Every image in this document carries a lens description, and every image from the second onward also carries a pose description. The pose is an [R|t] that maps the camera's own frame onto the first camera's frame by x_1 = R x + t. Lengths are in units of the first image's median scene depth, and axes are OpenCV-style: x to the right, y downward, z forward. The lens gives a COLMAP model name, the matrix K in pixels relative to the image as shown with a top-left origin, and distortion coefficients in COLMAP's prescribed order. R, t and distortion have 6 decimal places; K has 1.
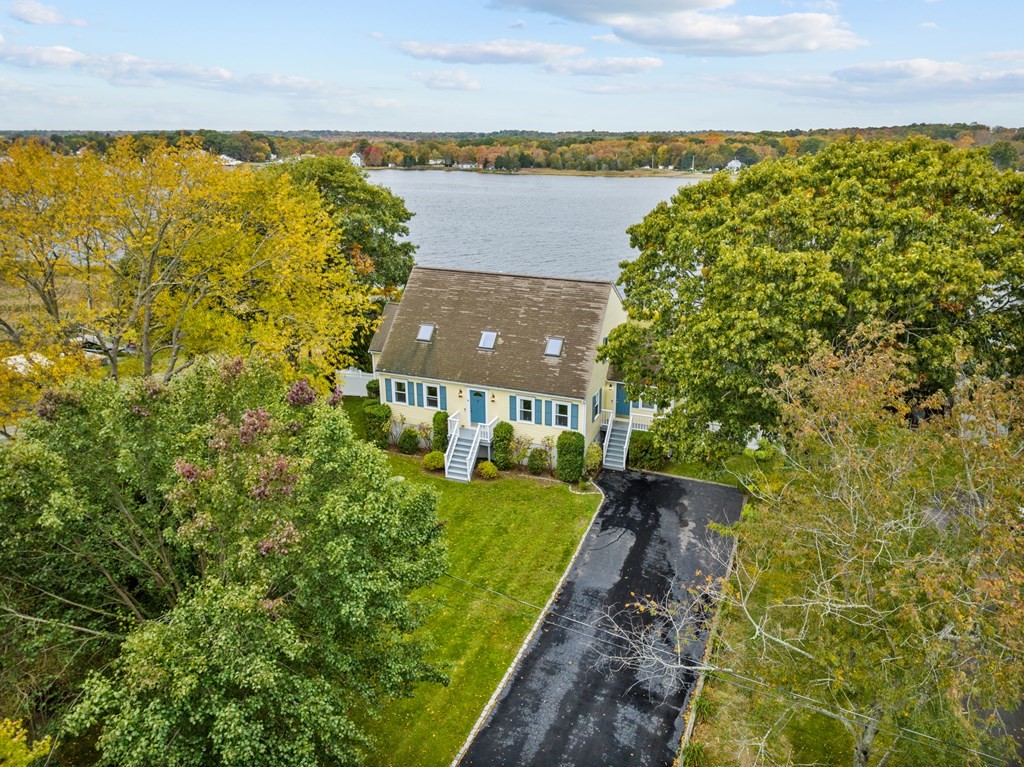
lens RADIAL K [[725.8, 0, 512.0], [0, 725.8, 383.5], [0, 0, 1]] dist [-0.048813, 0.014107]
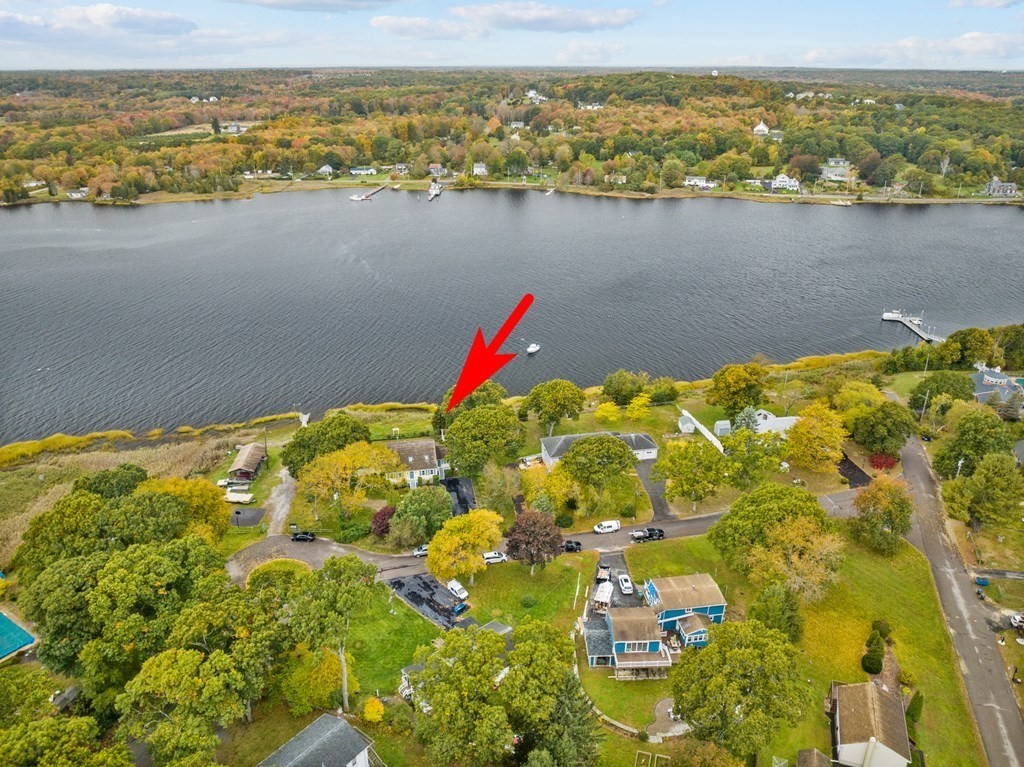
lens RADIAL K [[725.8, 0, 512.0], [0, 725.8, 383.5], [0, 0, 1]] dist [-0.048813, 0.014107]
pose [[0.841570, -0.218378, 0.494036, -0.094160], [0.176456, 0.975598, 0.130657, -0.057868], [-0.510513, -0.022781, 0.859568, -0.182311]]
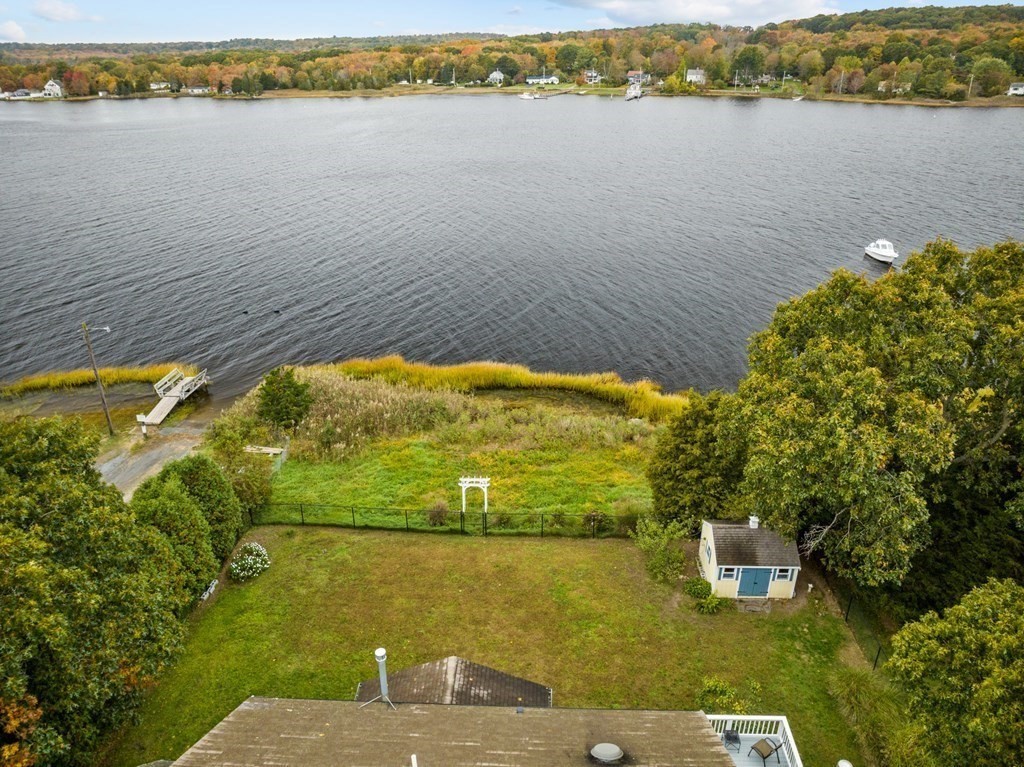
lens RADIAL K [[739.3, 0, 503.0], [0, 739.3, 380.1], [0, 0, 1]] dist [-0.066193, 0.040749]
pose [[0.951344, -0.142881, 0.273001, -0.002629], [0.113390, 0.986156, 0.120989, -0.024395], [-0.286509, -0.084147, 0.954375, 0.043024]]
